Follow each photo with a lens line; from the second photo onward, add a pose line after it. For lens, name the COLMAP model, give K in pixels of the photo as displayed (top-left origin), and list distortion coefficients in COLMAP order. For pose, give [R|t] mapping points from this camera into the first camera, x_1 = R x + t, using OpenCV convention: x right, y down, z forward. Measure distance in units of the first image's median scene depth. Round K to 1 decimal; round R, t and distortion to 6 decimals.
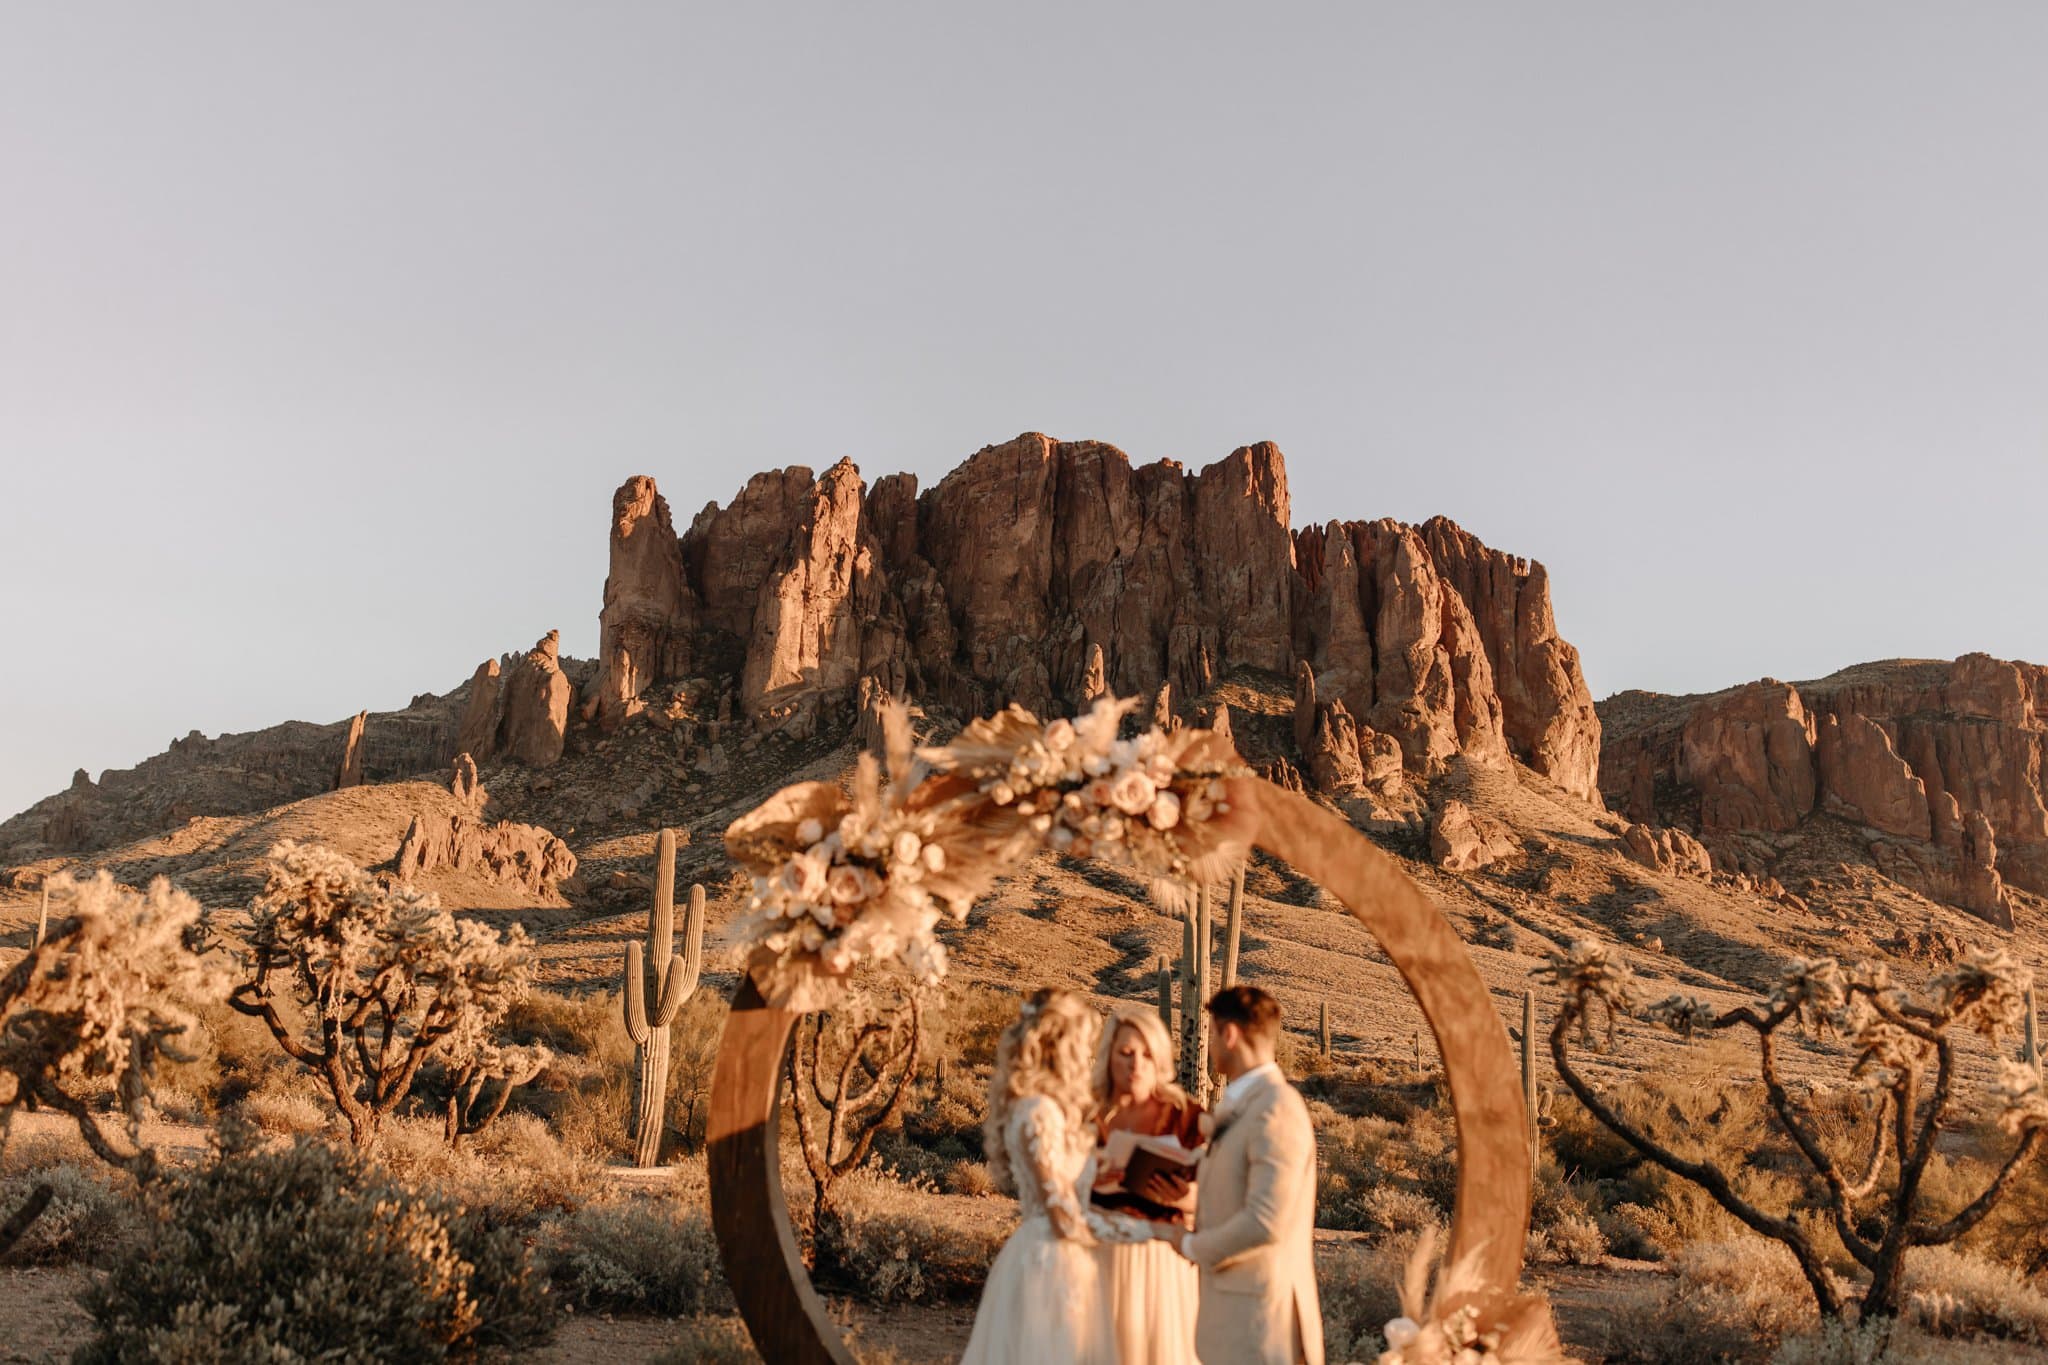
lens RADIAL K [[2226.4, 0, 919.8], [0, 2226.4, 623.0], [0, 0, 1]] dist [0.003816, -0.006760]
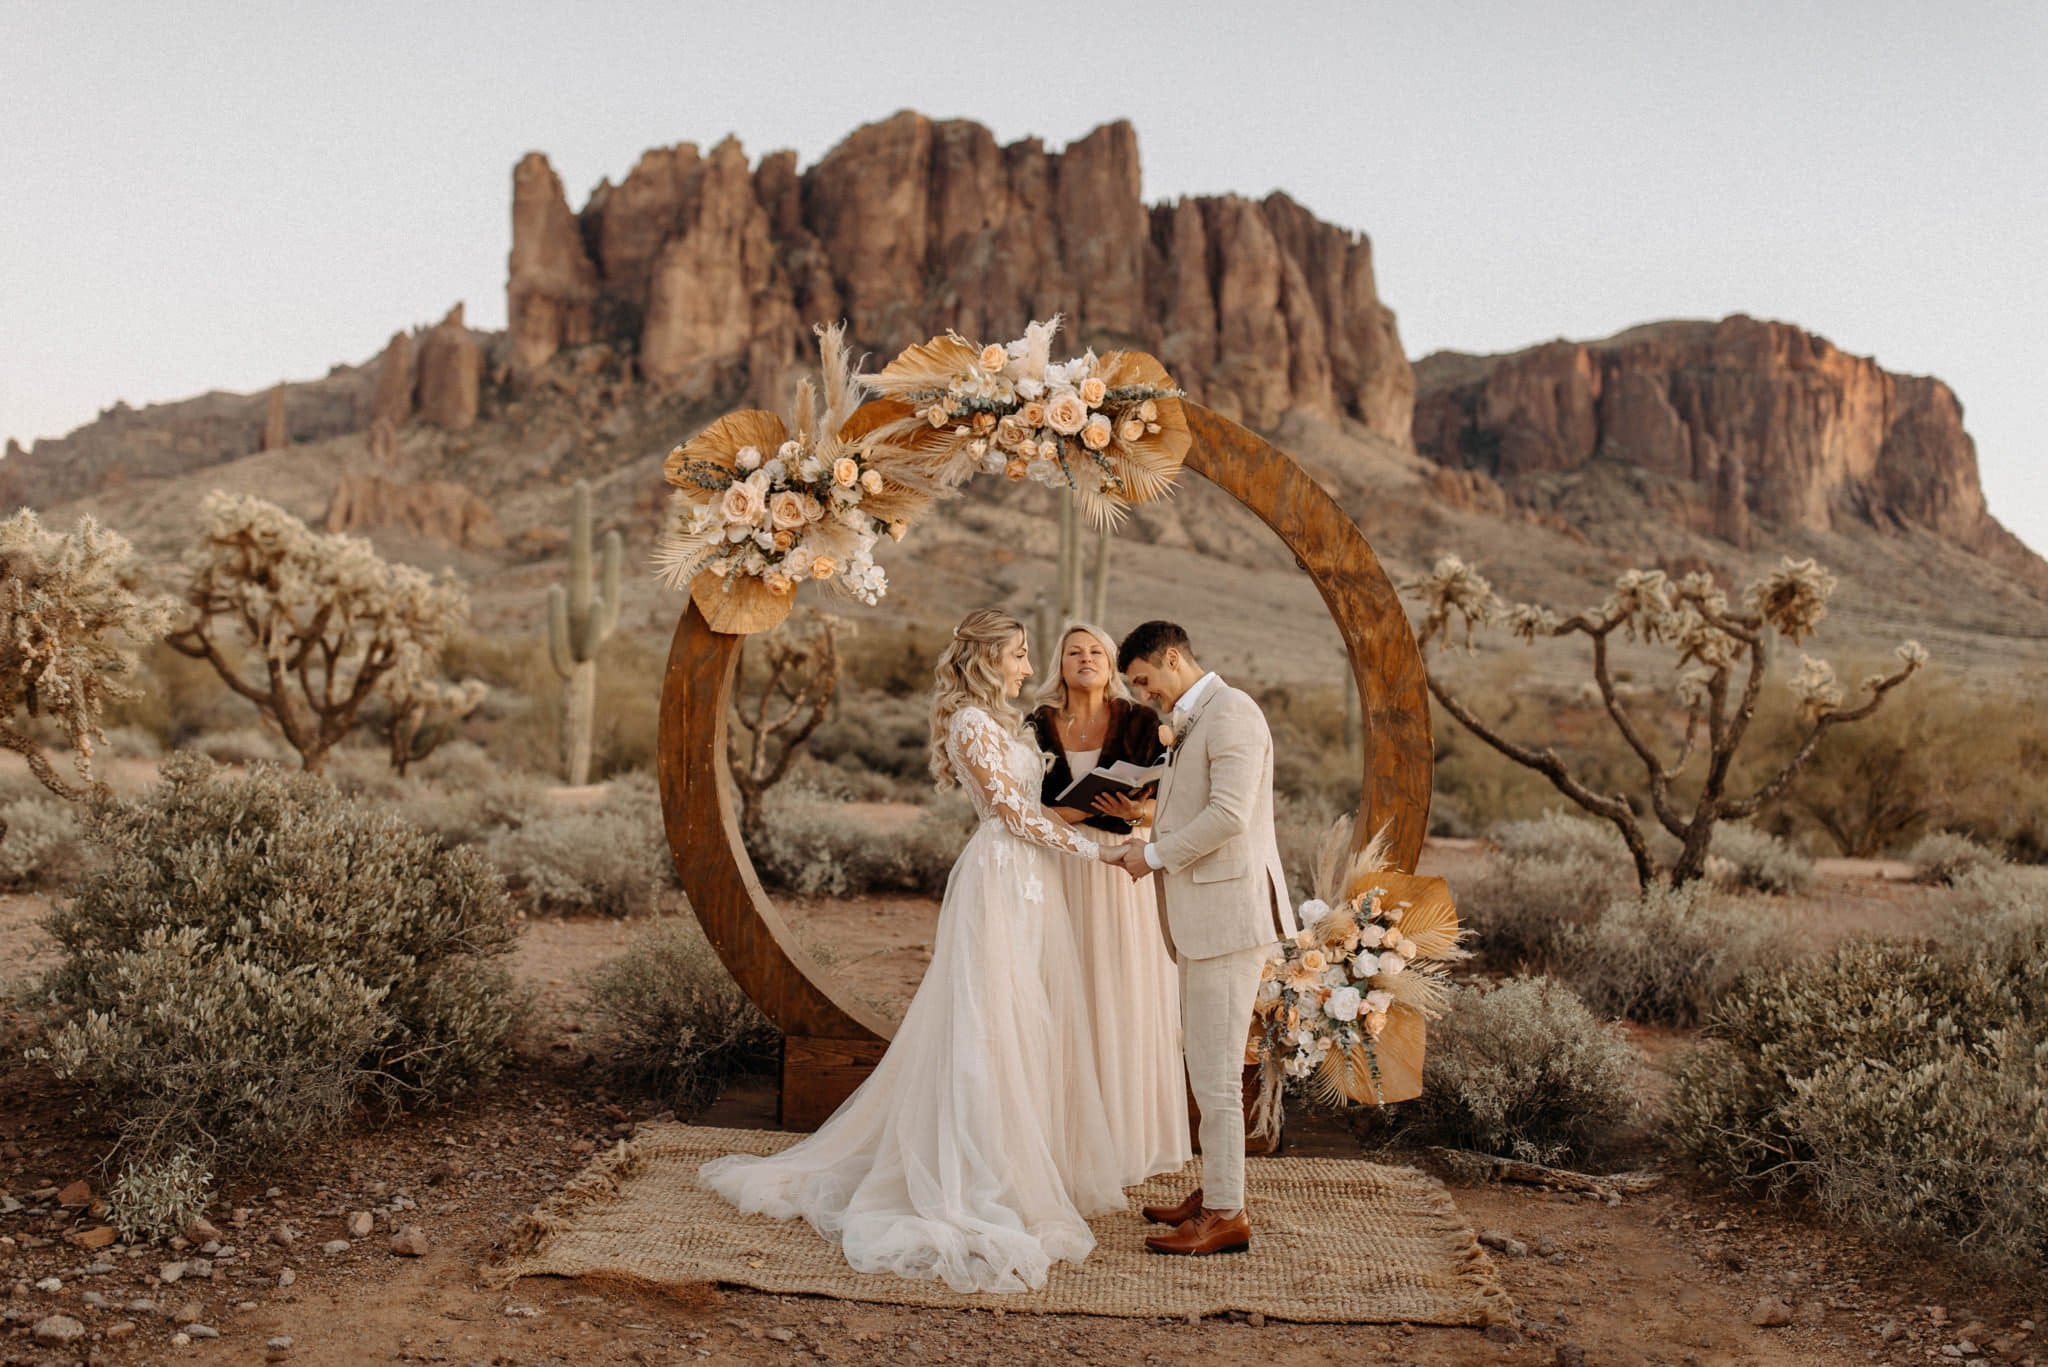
lens RADIAL K [[1998.0, 0, 1007.6], [0, 1998.0, 682.0], [0, 0, 1]] dist [-0.007527, -0.008910]
pose [[0.994925, -0.025262, 0.097401, -0.010554], [0.006214, 0.981550, 0.191106, 0.009386], [-0.100432, -0.189531, 0.976725, 0.037114]]
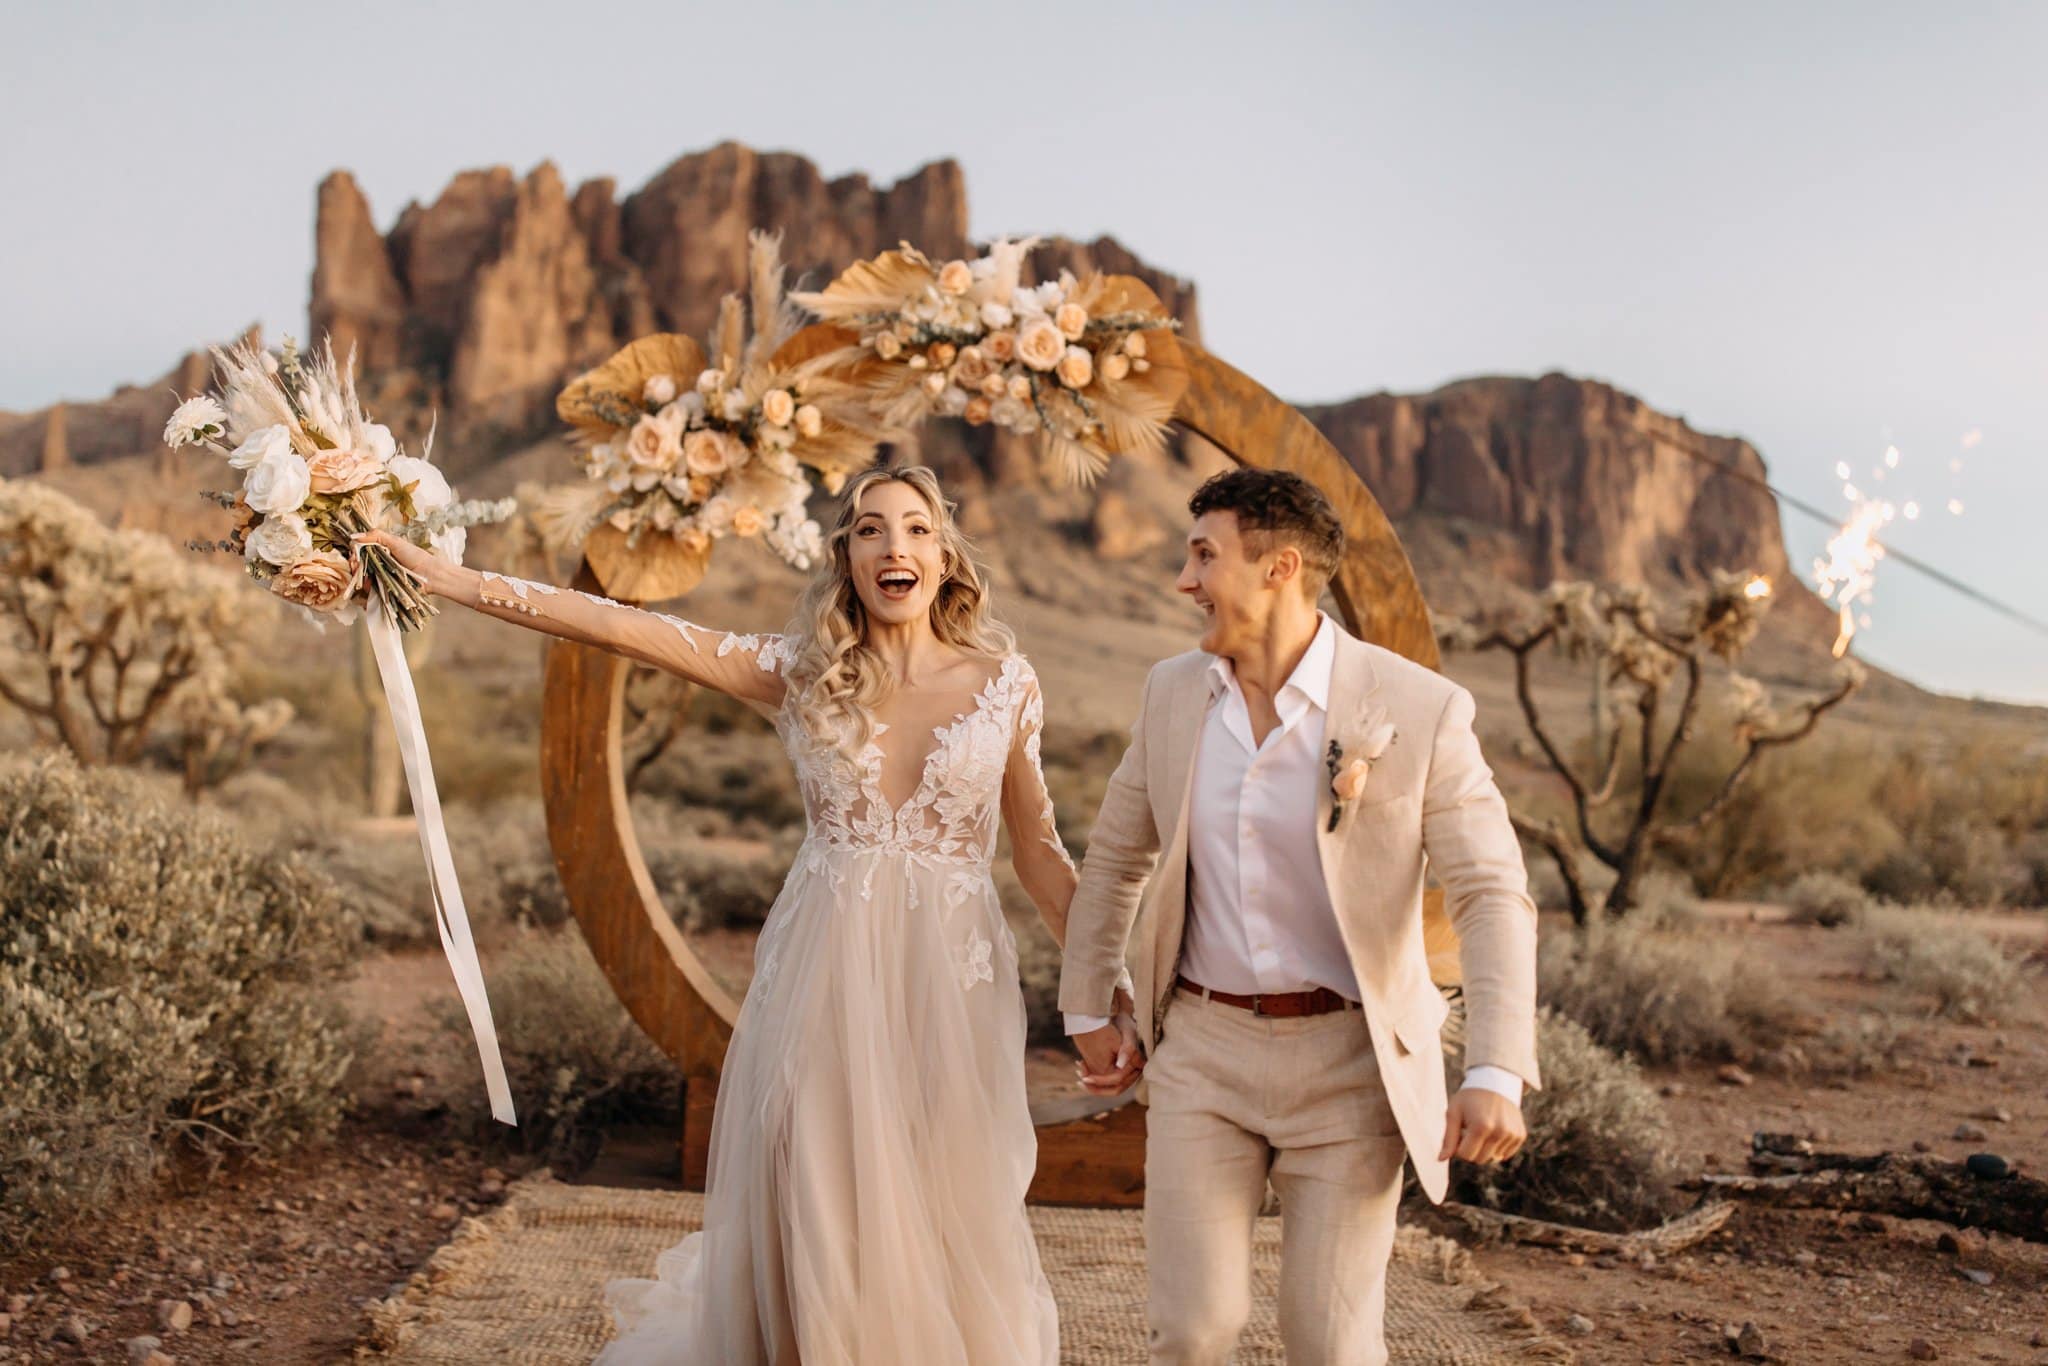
lens RADIAL K [[2020.5, 0, 1000.2], [0, 2020.5, 671.2], [0, 0, 1]] dist [0.002989, -0.023848]
pose [[0.982427, -0.008775, 0.186441, -0.030605], [-0.021906, 0.986570, 0.161865, 0.032715], [-0.185358, -0.163105, 0.969040, 0.093612]]
